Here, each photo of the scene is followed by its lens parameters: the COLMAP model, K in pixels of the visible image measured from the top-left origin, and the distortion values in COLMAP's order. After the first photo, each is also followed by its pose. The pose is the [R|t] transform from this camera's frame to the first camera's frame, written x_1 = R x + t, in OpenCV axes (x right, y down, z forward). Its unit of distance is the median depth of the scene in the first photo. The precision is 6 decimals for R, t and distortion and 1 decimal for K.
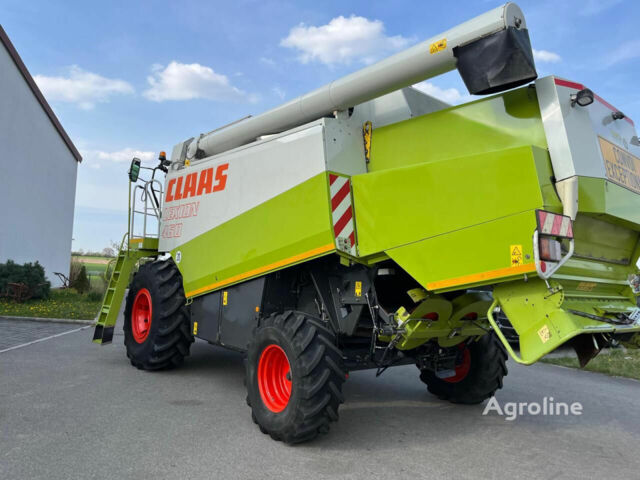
lens RADIAL K [[478.2, 0, 320.0], [0, 478.2, 240.0], [0, 0, 1]] dist [0.073285, -0.110727]
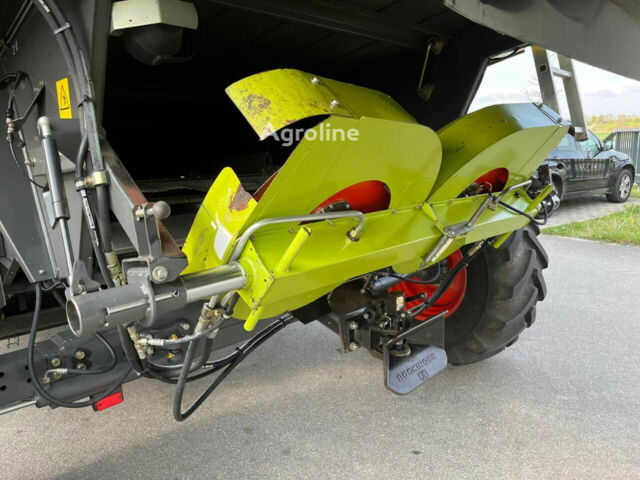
lens RADIAL K [[478.2, 0, 320.0], [0, 478.2, 240.0], [0, 0, 1]] dist [0.073285, -0.110727]
pose [[0.993838, -0.089571, 0.065297, 0.150403], [0.069100, 0.961249, 0.266881, 0.087716], [-0.086671, -0.260725, 0.961515, 0.592165]]
